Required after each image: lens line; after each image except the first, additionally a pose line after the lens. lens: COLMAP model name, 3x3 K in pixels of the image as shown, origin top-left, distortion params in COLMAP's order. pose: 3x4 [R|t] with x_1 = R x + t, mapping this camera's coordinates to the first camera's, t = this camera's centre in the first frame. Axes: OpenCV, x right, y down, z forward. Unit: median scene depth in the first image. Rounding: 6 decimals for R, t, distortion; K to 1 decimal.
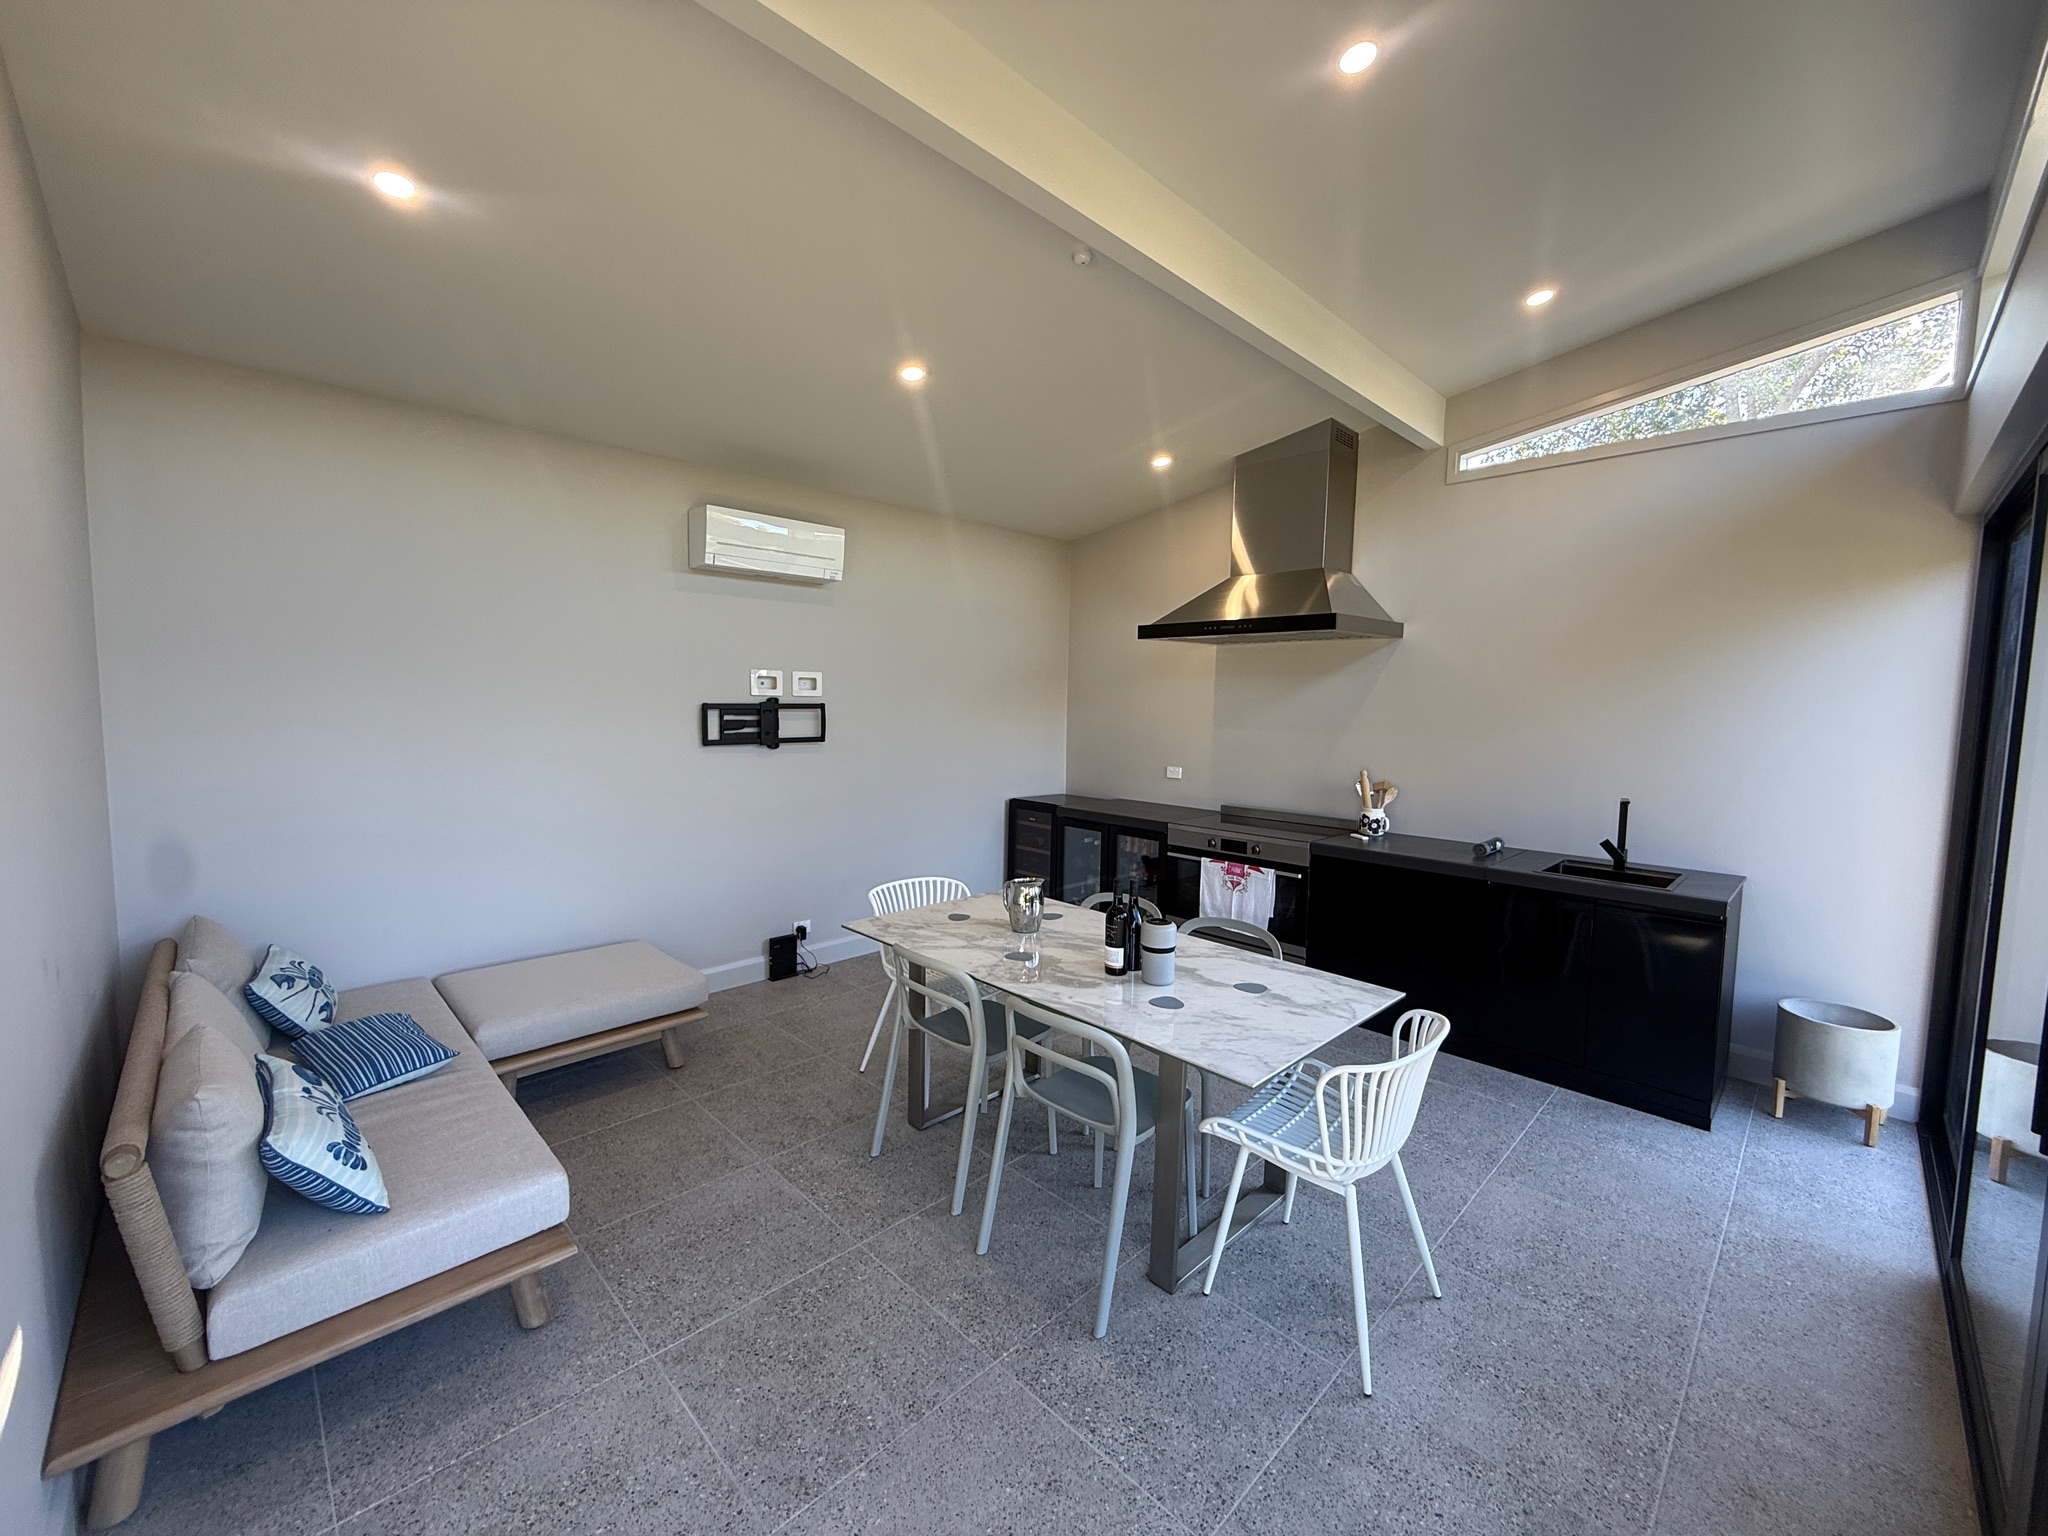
lens RADIAL K [[824.6, 0, 1021.0], [0, 824.6, 765.2], [0, 0, 1]] dist [-0.000752, -0.000065]
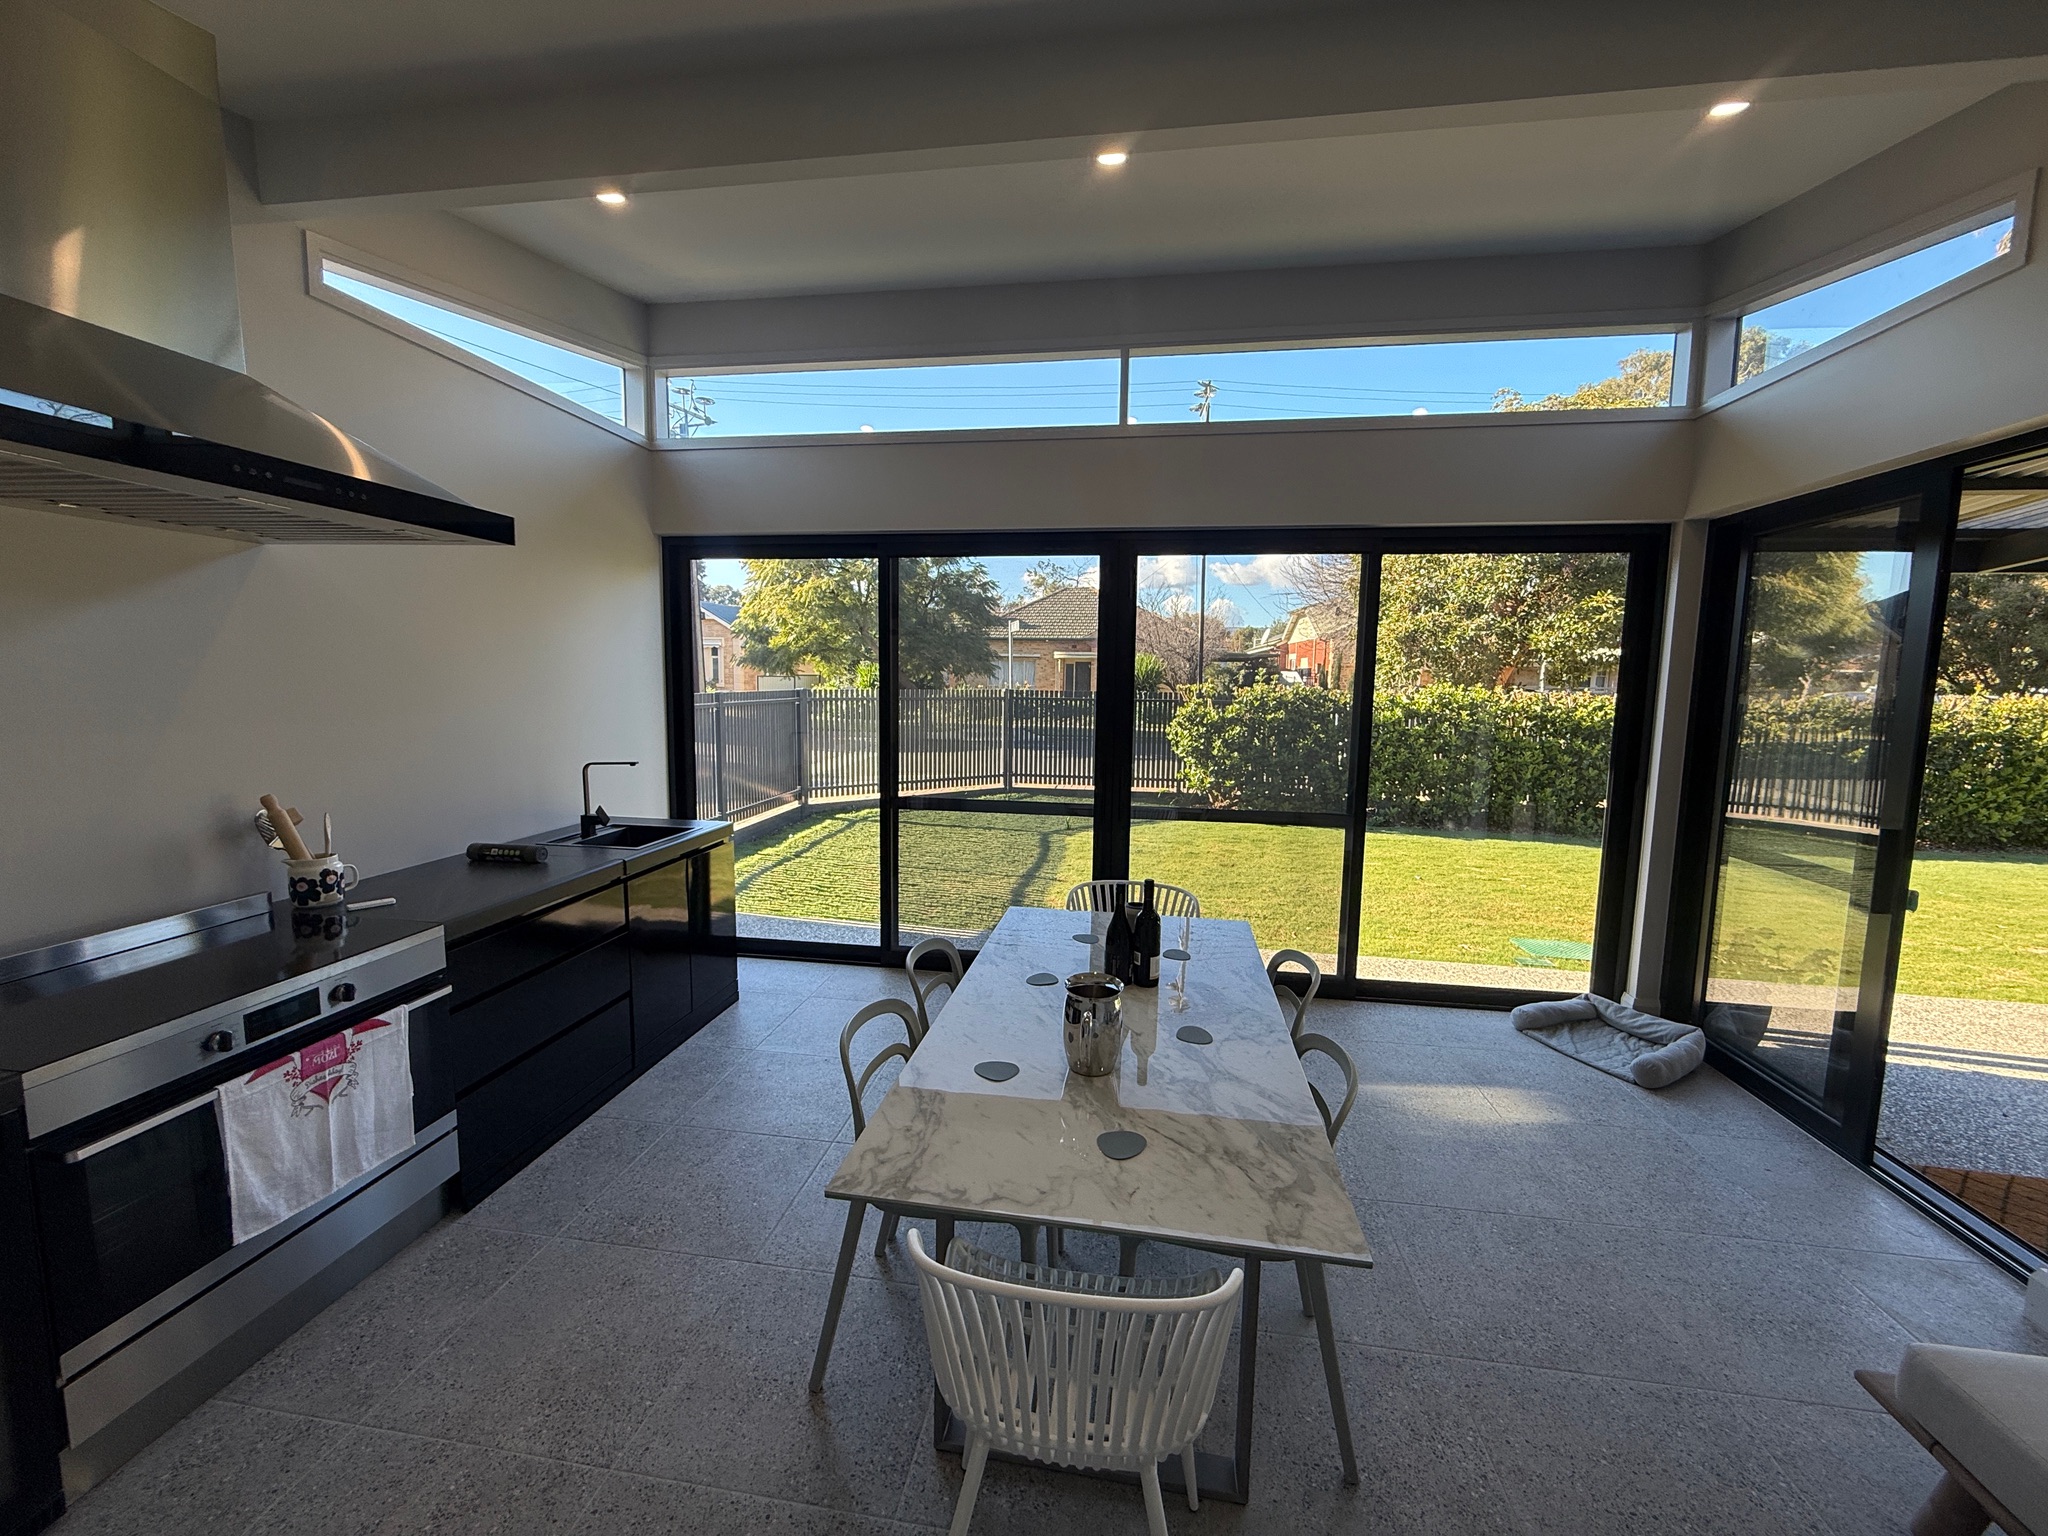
lens RADIAL K [[824.6, 0, 1018.0], [0, 824.6, 760.7], [0, 0, 1]] dist [-0.000752, -0.000065]
pose [[-0.588419, -0.106910, 0.801457, -0.291057], [0.050319, 0.984457, 0.168265, -0.082616], [-0.806989, 0.139339, -0.573893, 0.950762]]
